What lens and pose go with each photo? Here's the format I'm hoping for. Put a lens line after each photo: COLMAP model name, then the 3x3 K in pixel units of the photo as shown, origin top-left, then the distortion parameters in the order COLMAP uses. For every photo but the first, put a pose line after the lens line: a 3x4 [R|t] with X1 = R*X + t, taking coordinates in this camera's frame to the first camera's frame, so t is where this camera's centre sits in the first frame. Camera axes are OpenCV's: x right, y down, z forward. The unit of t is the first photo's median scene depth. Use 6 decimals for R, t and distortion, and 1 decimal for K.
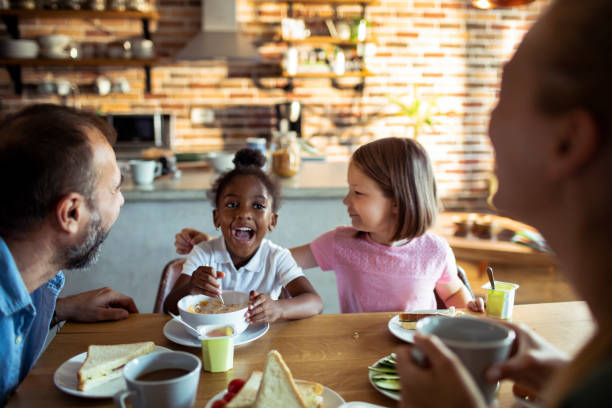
lens RADIAL K [[619.4, 0, 306.0], [0, 619.4, 204.0], [0, 0, 1]] dist [-0.116693, 0.155980]
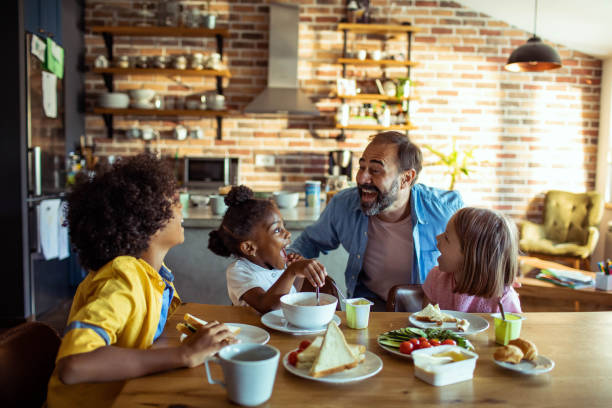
lens RADIAL K [[633.9, 0, 306.0], [0, 633.9, 204.0], [0, 0, 1]] dist [-0.121427, 0.167386]
pose [[0.995757, 0.028480, -0.087500, 0.013434], [-0.034566, 0.997029, -0.068838, 0.015949], [0.085279, 0.071570, 0.993783, -0.158921]]
